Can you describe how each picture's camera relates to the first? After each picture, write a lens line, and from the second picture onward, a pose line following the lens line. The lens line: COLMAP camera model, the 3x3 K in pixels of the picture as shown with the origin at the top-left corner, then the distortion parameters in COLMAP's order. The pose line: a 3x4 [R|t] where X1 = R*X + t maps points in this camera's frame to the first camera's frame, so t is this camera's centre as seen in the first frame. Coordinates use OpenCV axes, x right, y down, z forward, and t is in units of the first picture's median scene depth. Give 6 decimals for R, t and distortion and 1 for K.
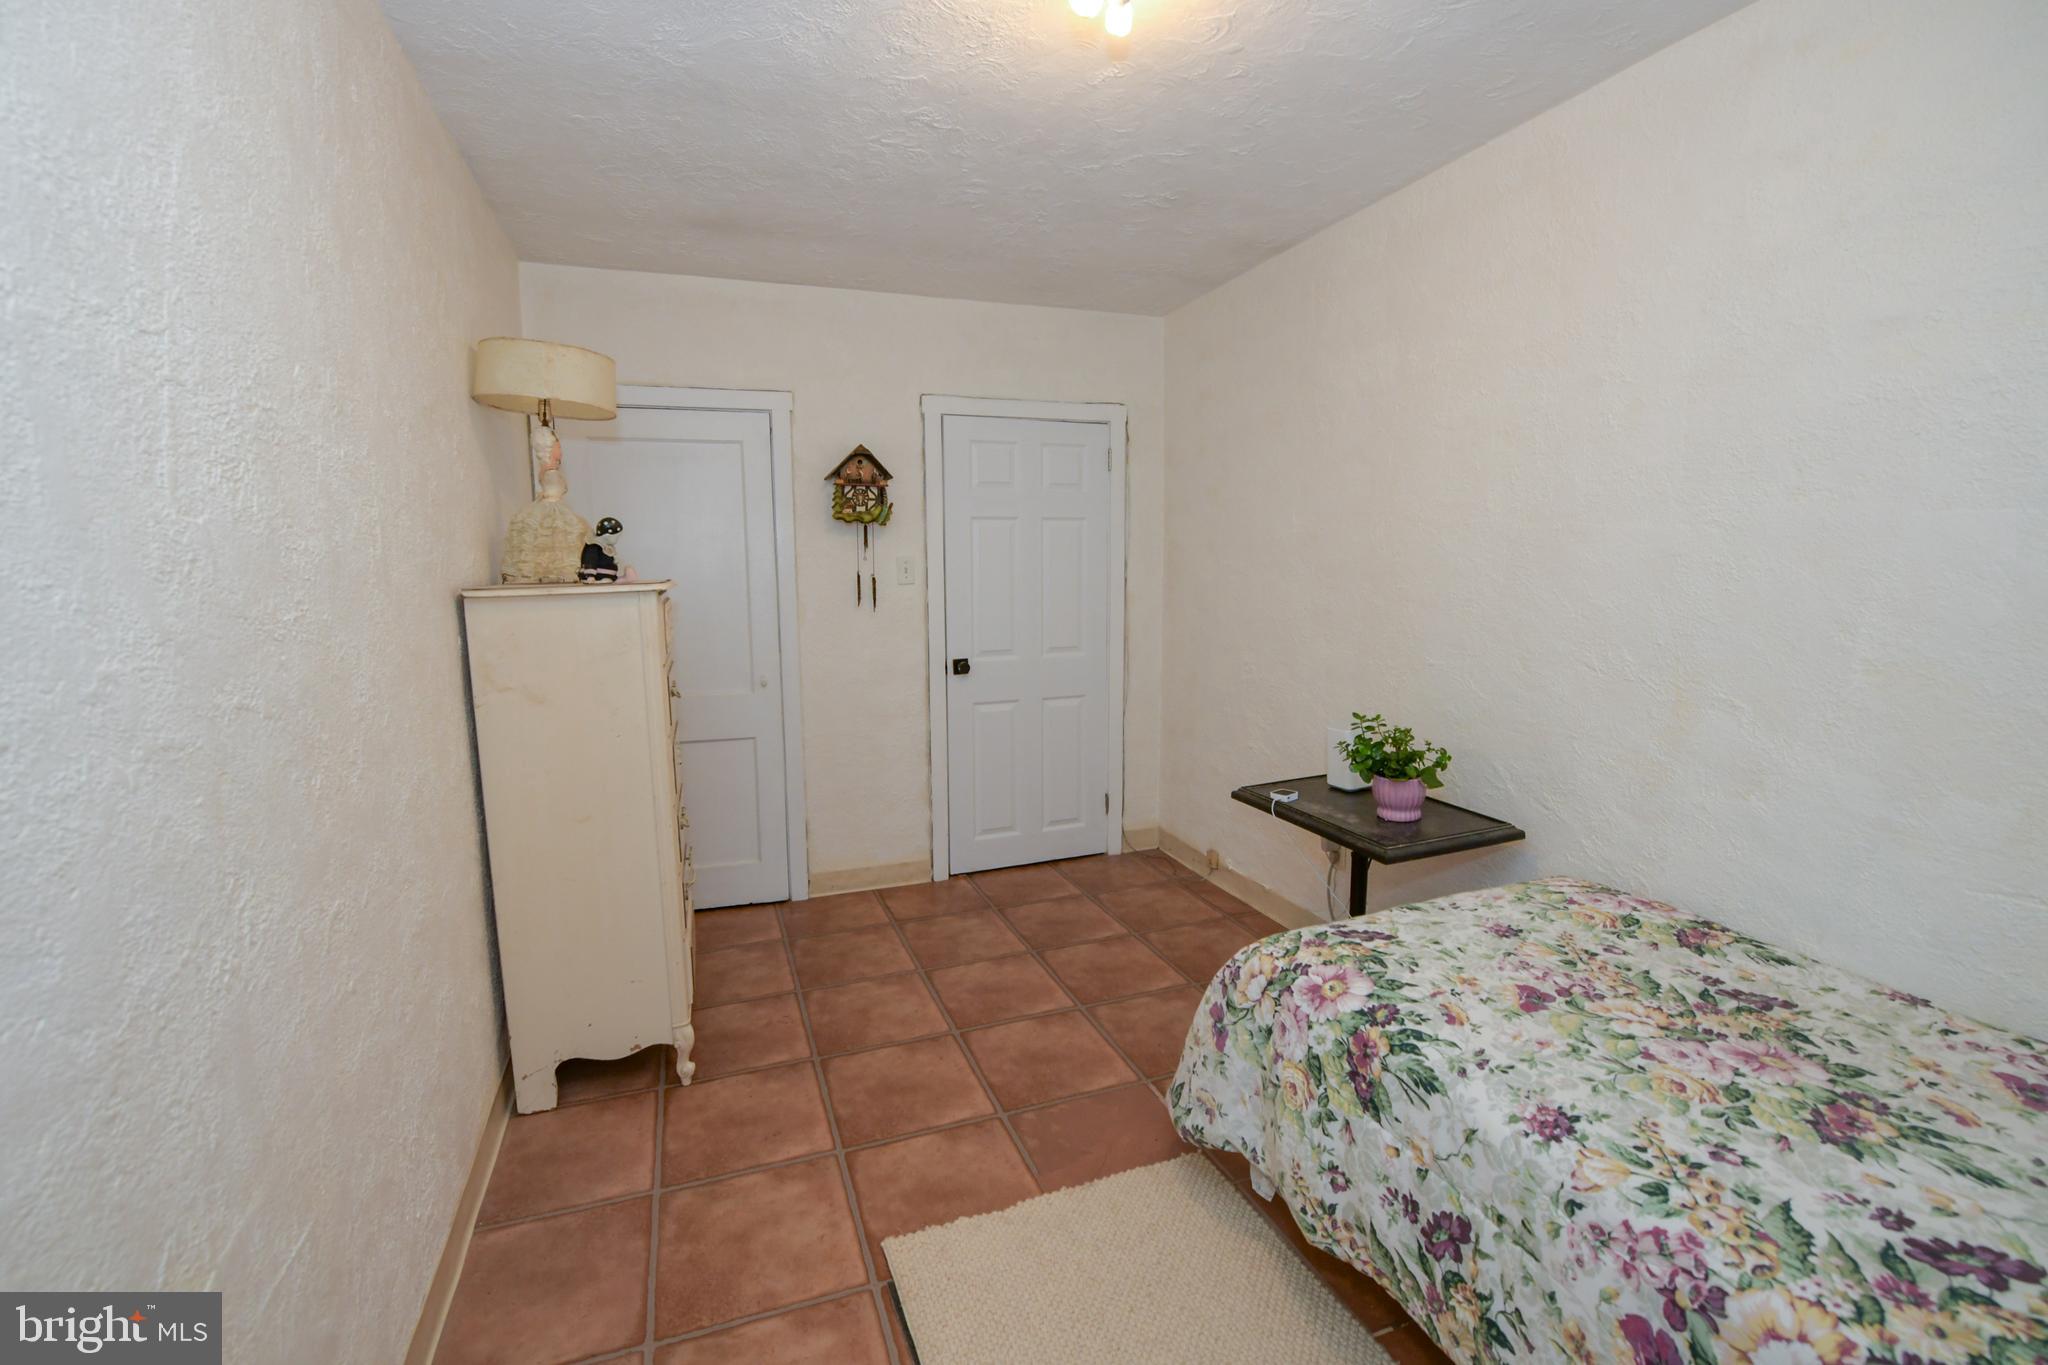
lens RADIAL K [[863.7, 0, 1018.5], [0, 863.7, 681.9], [0, 0, 1]] dist [-0.016205, -0.000207]
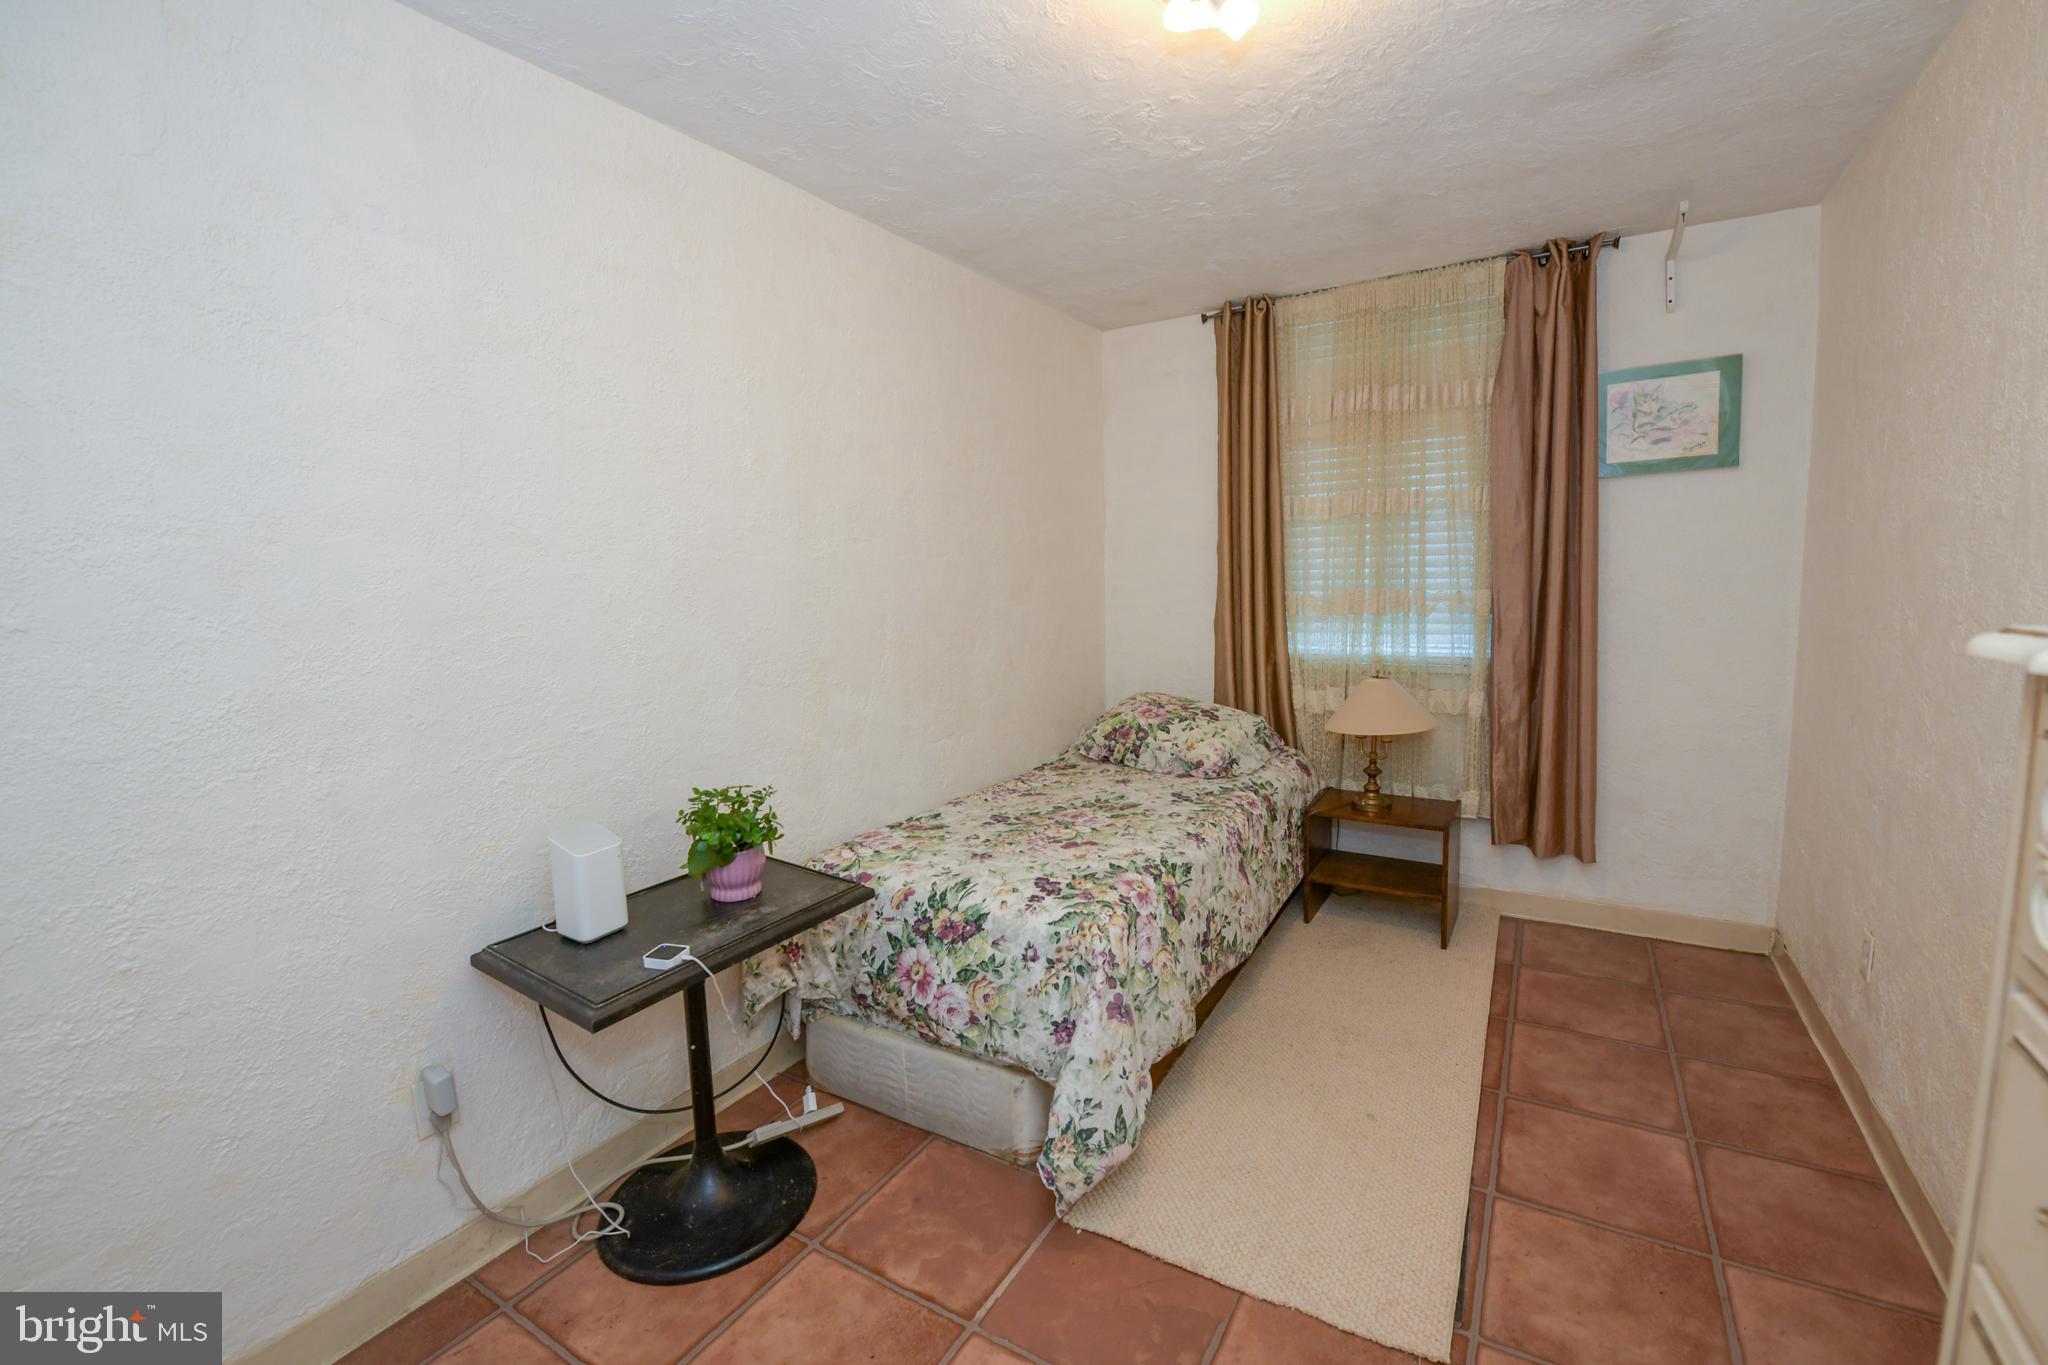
lens RADIAL K [[863.7, 0, 1021.6], [0, 863.7, 683.0], [0, 0, 1]] dist [-0.016205, -0.000207]
pose [[-0.599042, -0.072845, 0.797397, -0.603596], [0.154234, 0.966707, 0.204181, -0.272395], [-0.785723, 0.245299, -0.567863, 1.870808]]
